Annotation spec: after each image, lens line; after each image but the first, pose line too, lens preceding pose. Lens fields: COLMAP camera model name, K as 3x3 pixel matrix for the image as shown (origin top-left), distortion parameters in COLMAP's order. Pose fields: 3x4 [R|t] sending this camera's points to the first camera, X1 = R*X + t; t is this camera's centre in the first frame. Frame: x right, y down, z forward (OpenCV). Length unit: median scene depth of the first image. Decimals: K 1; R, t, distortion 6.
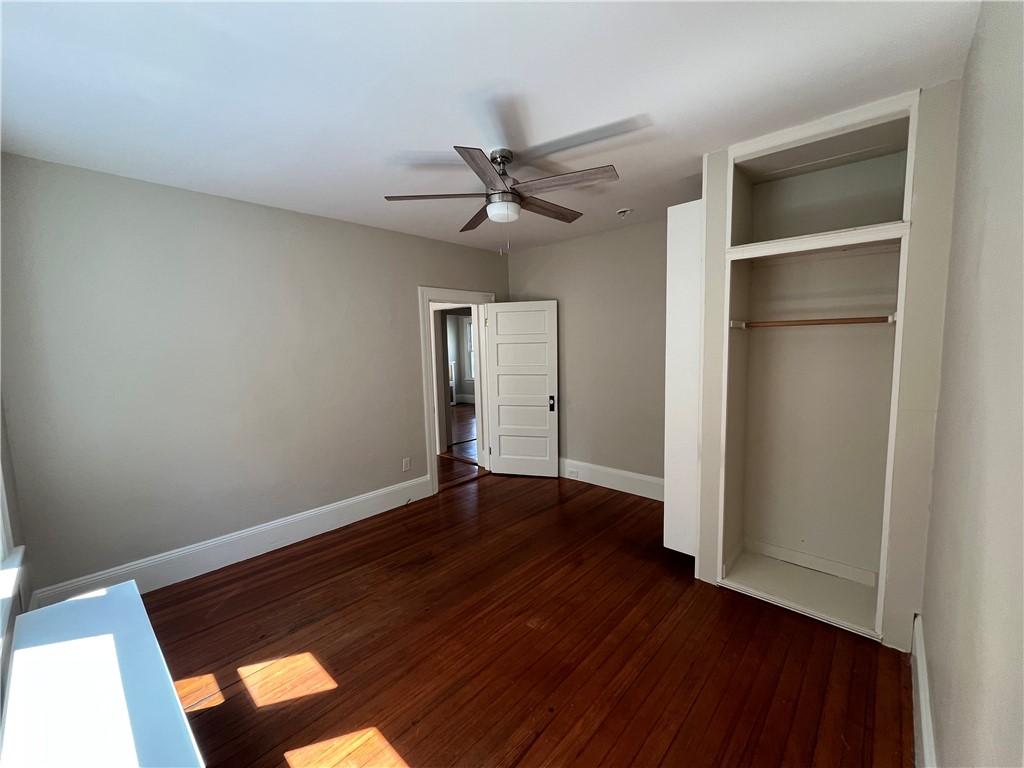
lens RADIAL K [[414.4, 0, 515.7], [0, 414.4, 387.2], [0, 0, 1]] dist [-0.001121, -0.000577]
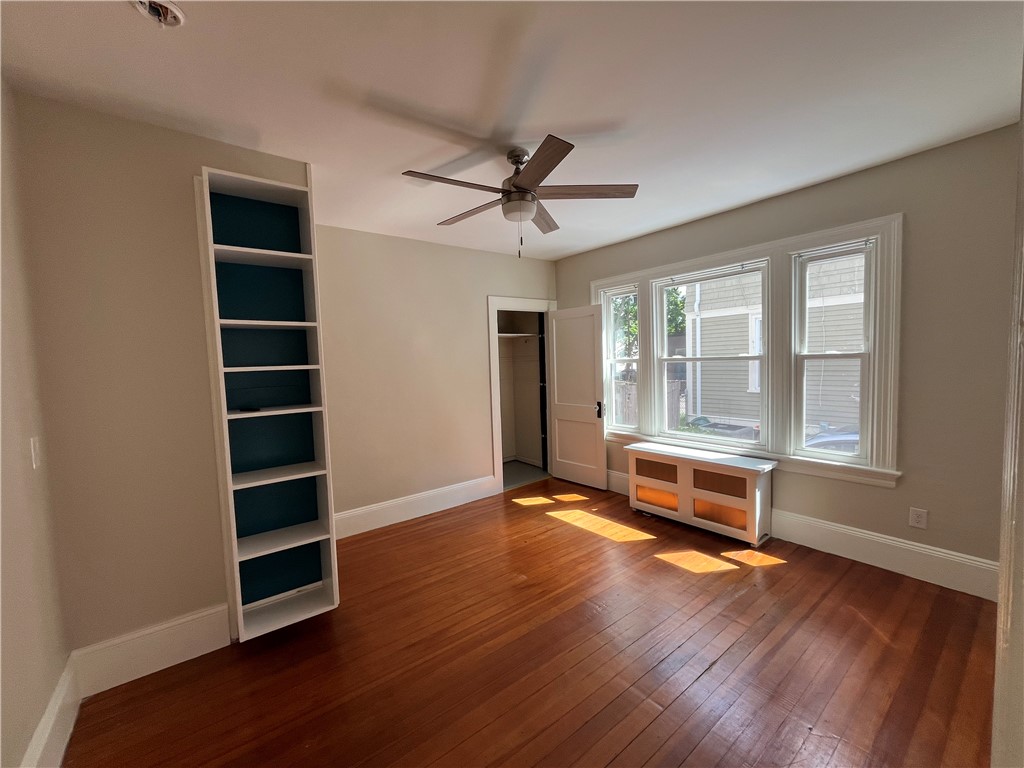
lens RADIAL K [[414.4, 0, 515.7], [0, 414.4, 387.2], [0, 0, 1]] dist [-0.001121, -0.000577]
pose [[-0.983600, 0.046641, 0.174228, -0.171539], [0.074396, 0.984897, 0.156340, -0.162447], [-0.164305, 0.166738, -0.972215, 2.019458]]
